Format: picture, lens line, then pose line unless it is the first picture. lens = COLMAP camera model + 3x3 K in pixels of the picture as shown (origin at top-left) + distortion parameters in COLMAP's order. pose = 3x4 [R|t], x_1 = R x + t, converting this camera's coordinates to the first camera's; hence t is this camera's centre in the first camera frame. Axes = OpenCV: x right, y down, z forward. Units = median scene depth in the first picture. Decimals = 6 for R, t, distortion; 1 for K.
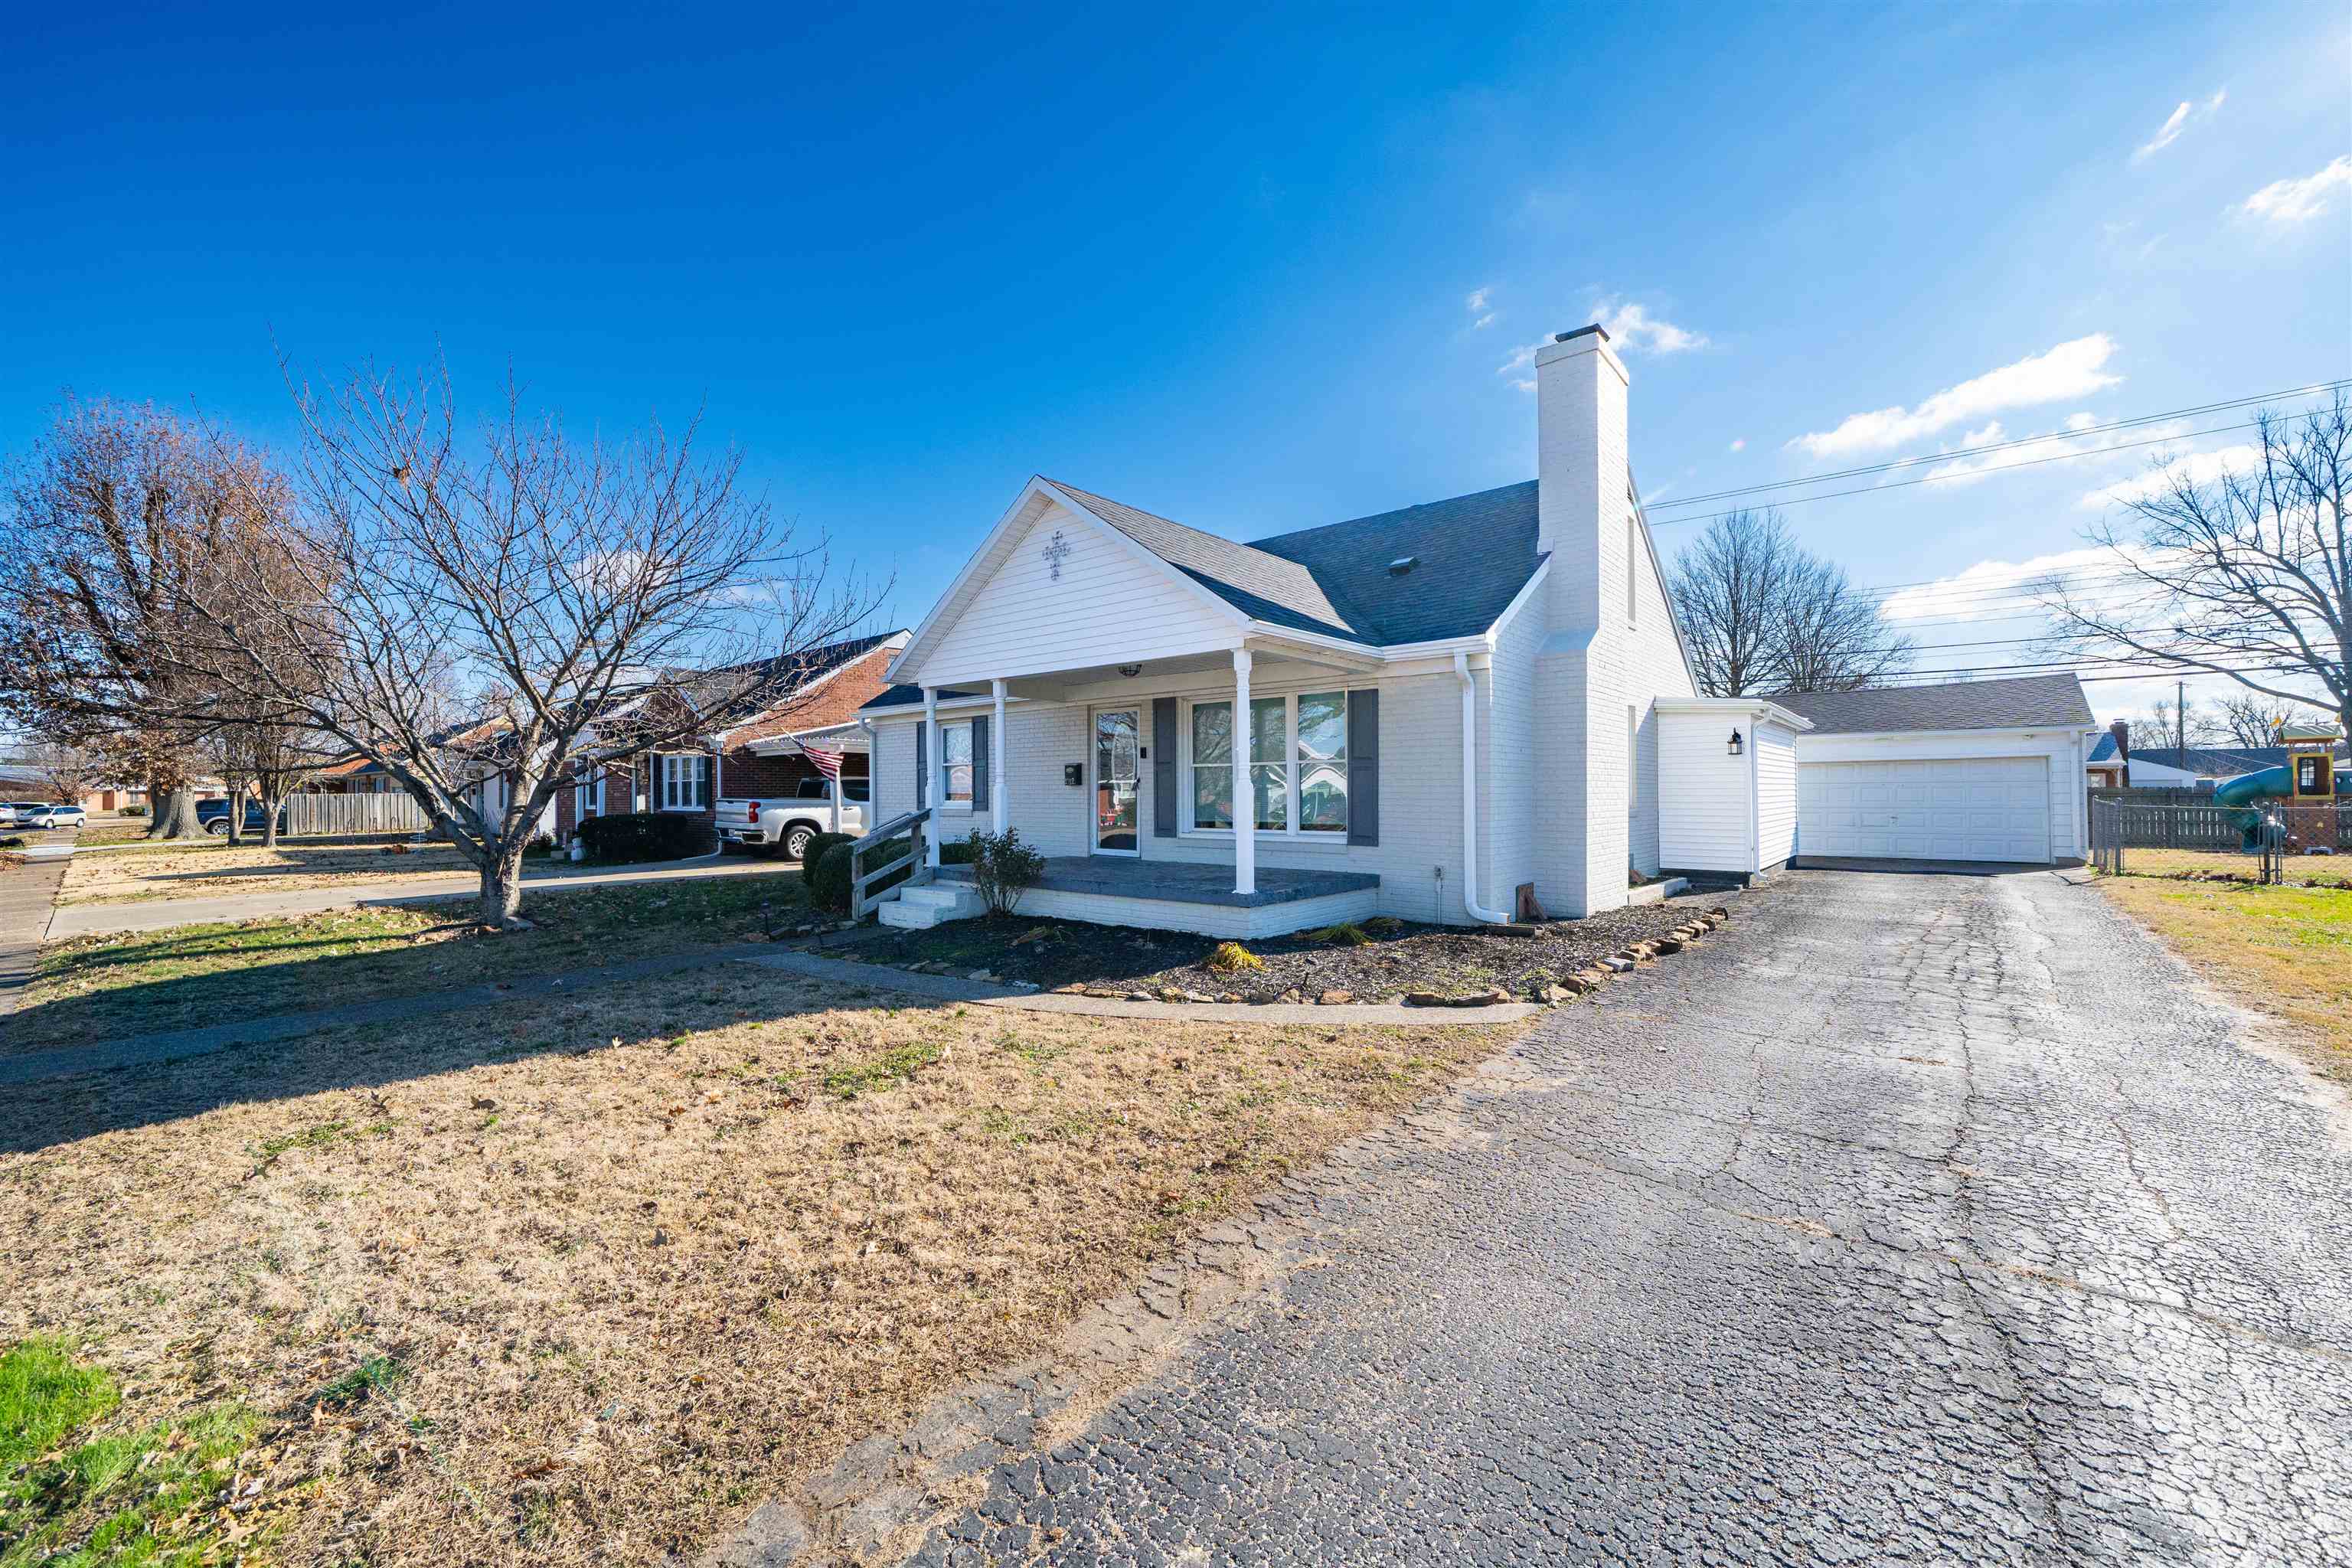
lens RADIAL K [[901.9, 0, 1179.3], [0, 901.9, 779.7], [0, 0, 1]] dist [-0.000610, -0.000039]
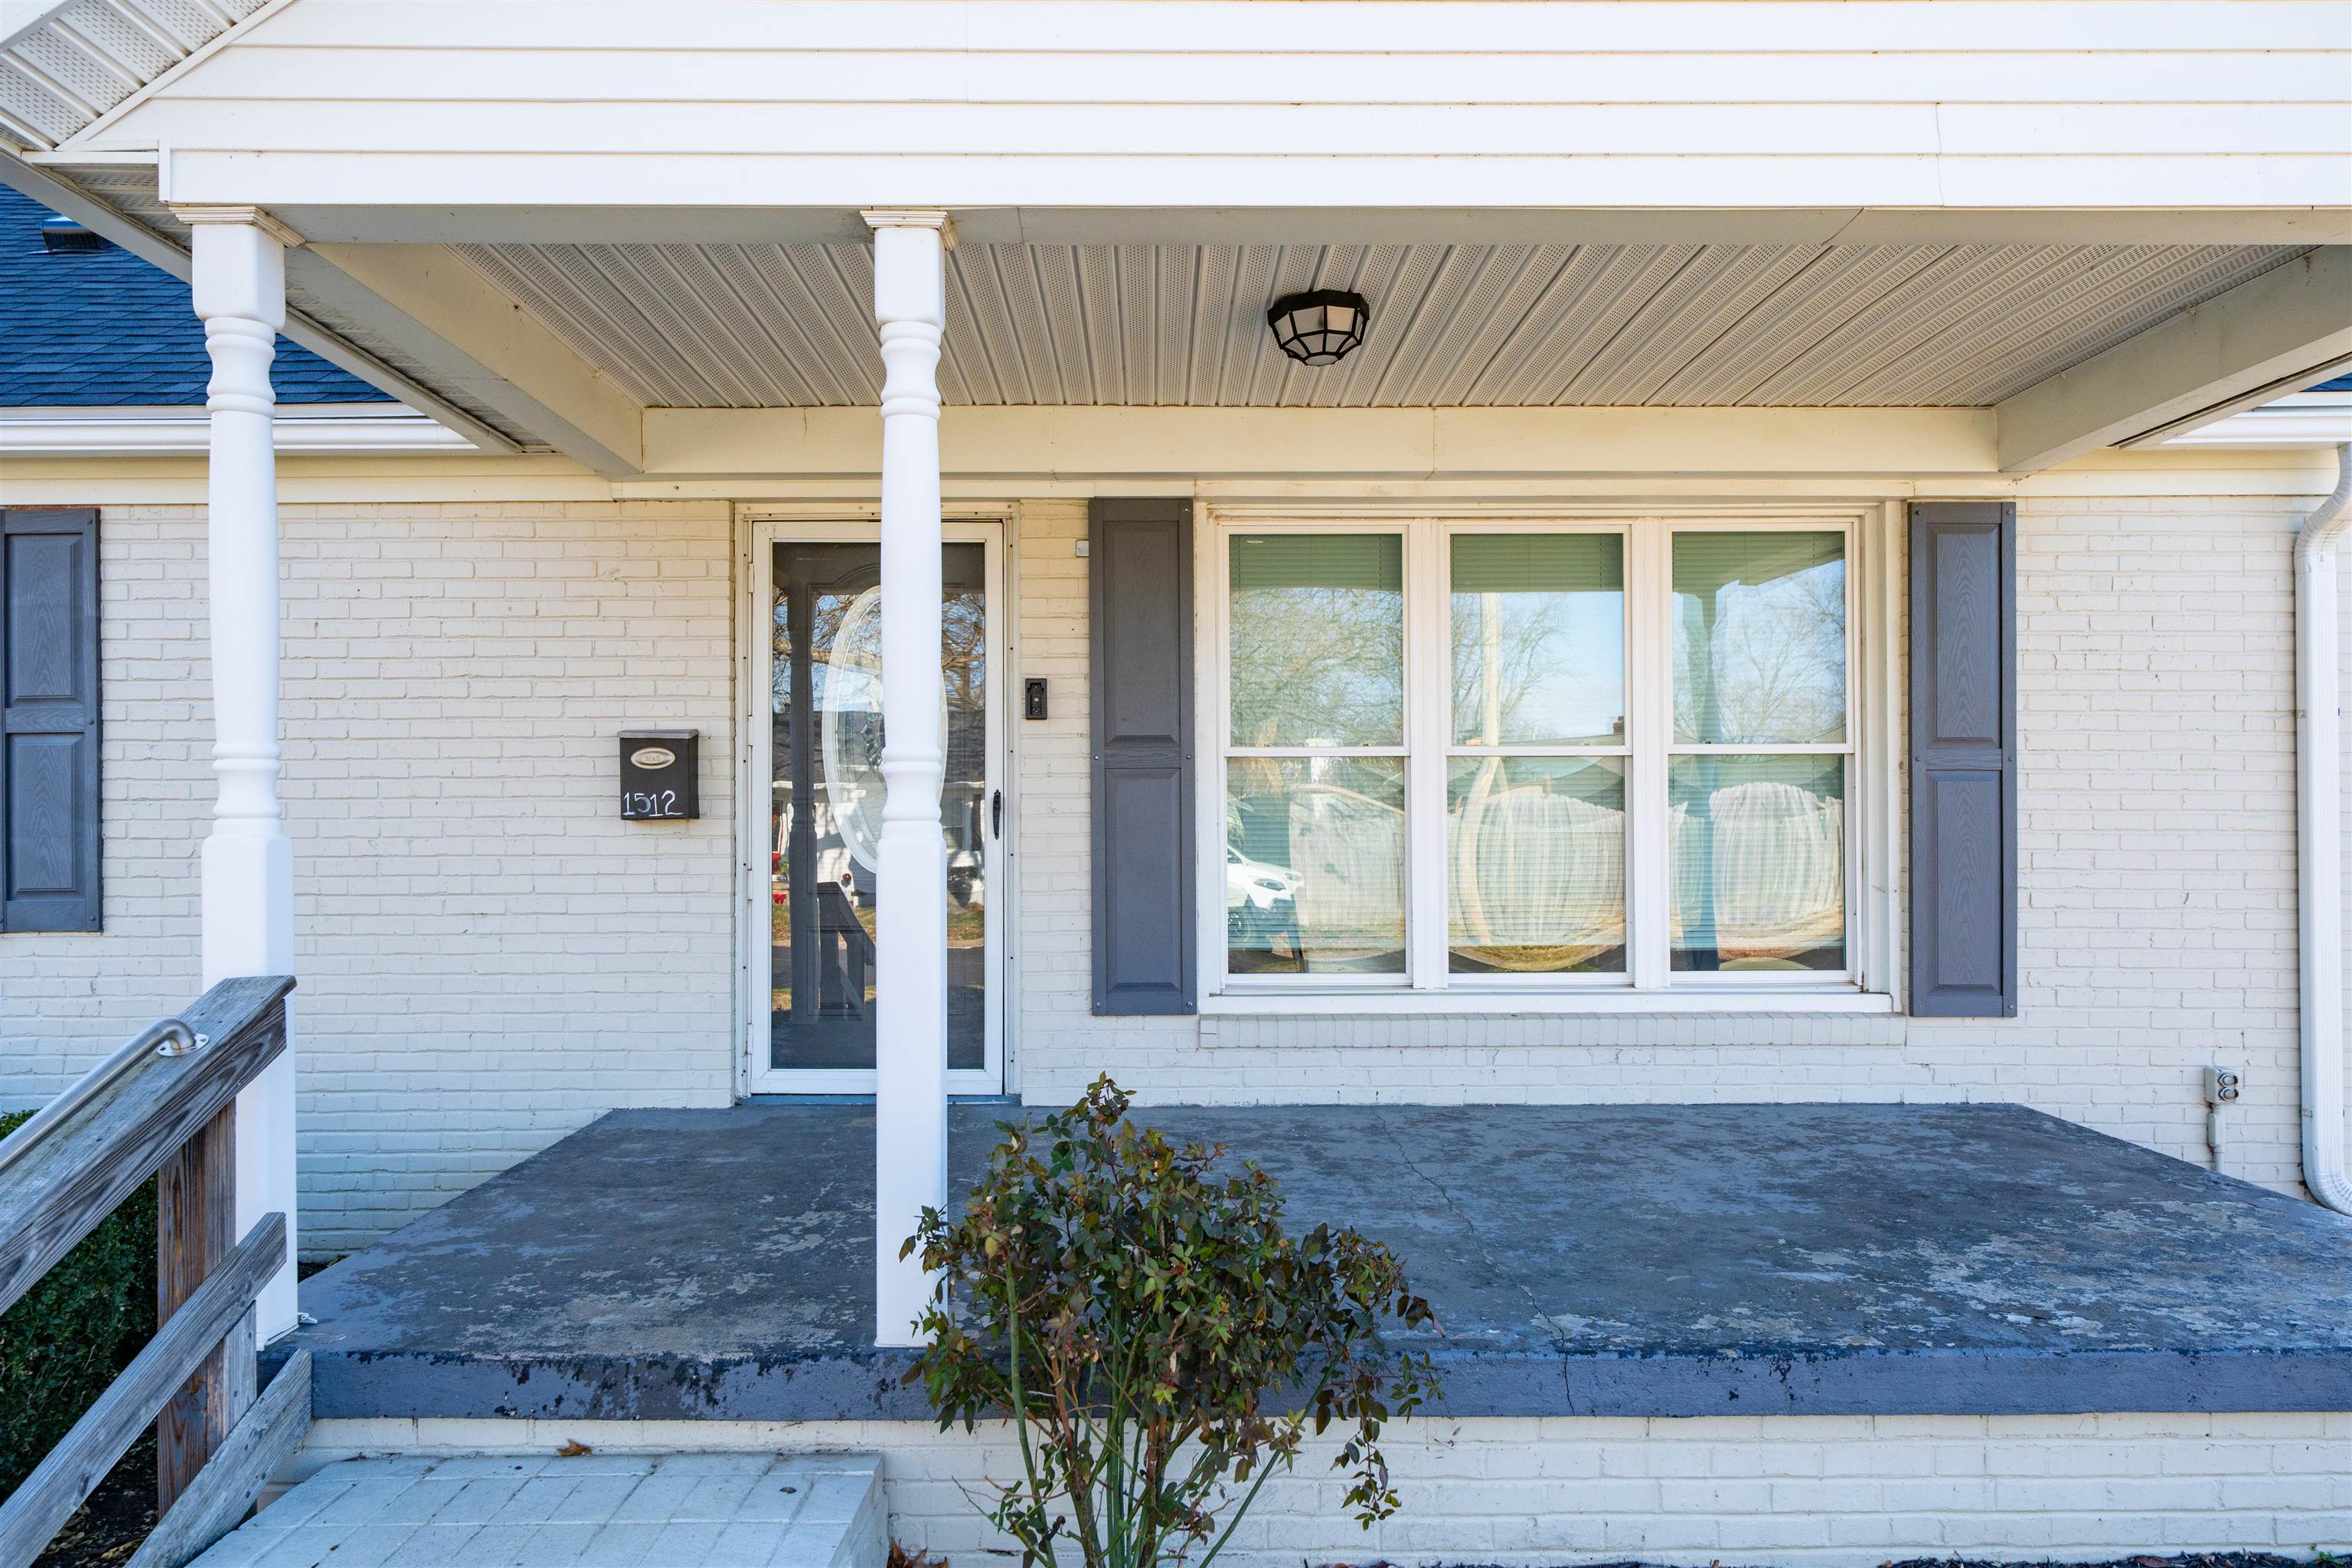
lens RADIAL K [[1581.0, 0, 1173.4], [0, 1581.0, 795.9], [0, 0, 1]] dist [-0.001182, -0.000334]
pose [[0.766276, 0.007288, 0.642470, -0.287932], [-0.005906, 0.999973, -0.004300, 0.000170], [-0.642484, -0.000500, 0.766299, 0.585761]]
